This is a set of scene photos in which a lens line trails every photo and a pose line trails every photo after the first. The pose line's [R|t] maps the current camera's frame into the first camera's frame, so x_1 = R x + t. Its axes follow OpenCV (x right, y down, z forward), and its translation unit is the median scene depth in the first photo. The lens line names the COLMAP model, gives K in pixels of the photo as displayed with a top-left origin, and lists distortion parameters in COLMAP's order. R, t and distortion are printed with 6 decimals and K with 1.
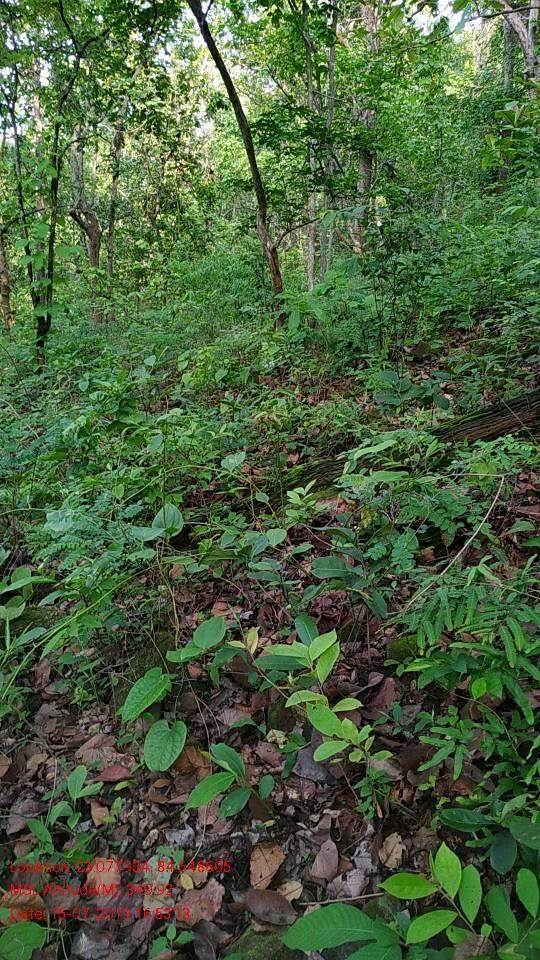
lens RADIAL K [[683.6, 0, 271.7], [0, 683.6, 470.3], [0, 0, 1]] dist [0.016450, -0.023778]
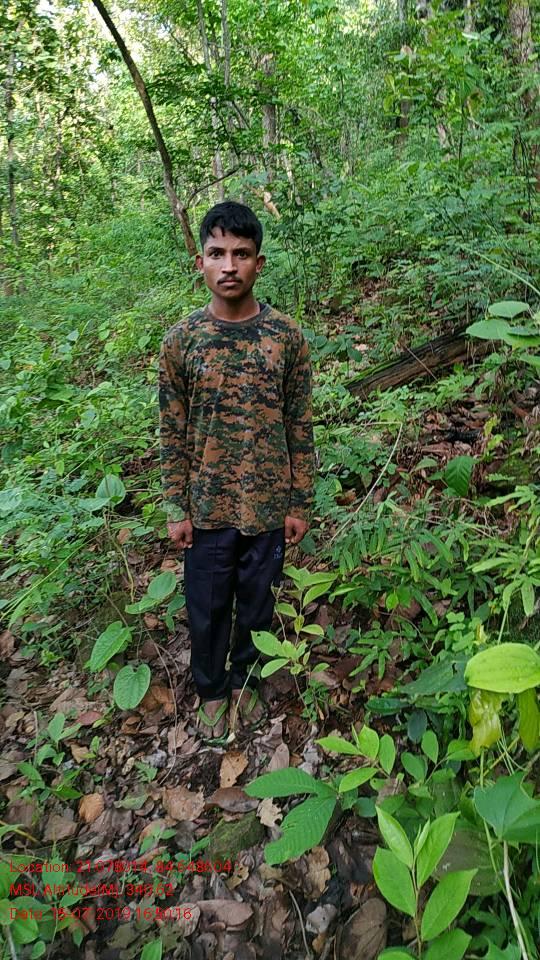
lens RADIAL K [[683.6, 0, 272.3], [0, 683.6, 469.6], [0, 0, 1]] dist [0.016450, -0.023778]
pose [[0.990810, -0.099024, 0.092137, 0.002971], [0.093004, 0.993376, 0.067485, -0.006140], [-0.098210, -0.058295, 0.993457, -0.076521]]
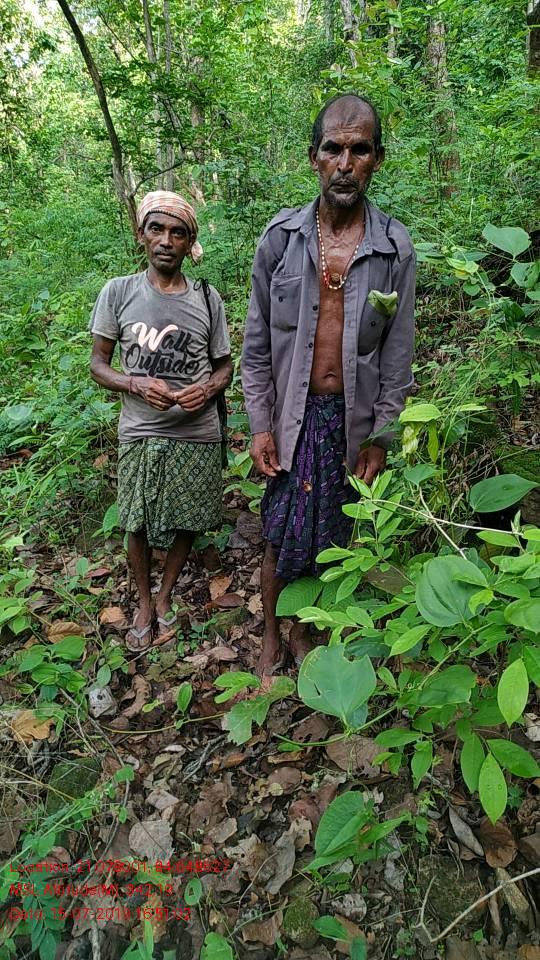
lens RADIAL K [[683.6, 0, 279.1], [0, 683.6, 466.8], [0, 0, 1]] dist [0.016450, -0.023778]
pose [[0.972280, -0.078670, 0.220189, -0.105628], [0.065381, 0.995607, 0.067017, 0.101948], [-0.224494, -0.050763, 0.973152, -0.295495]]
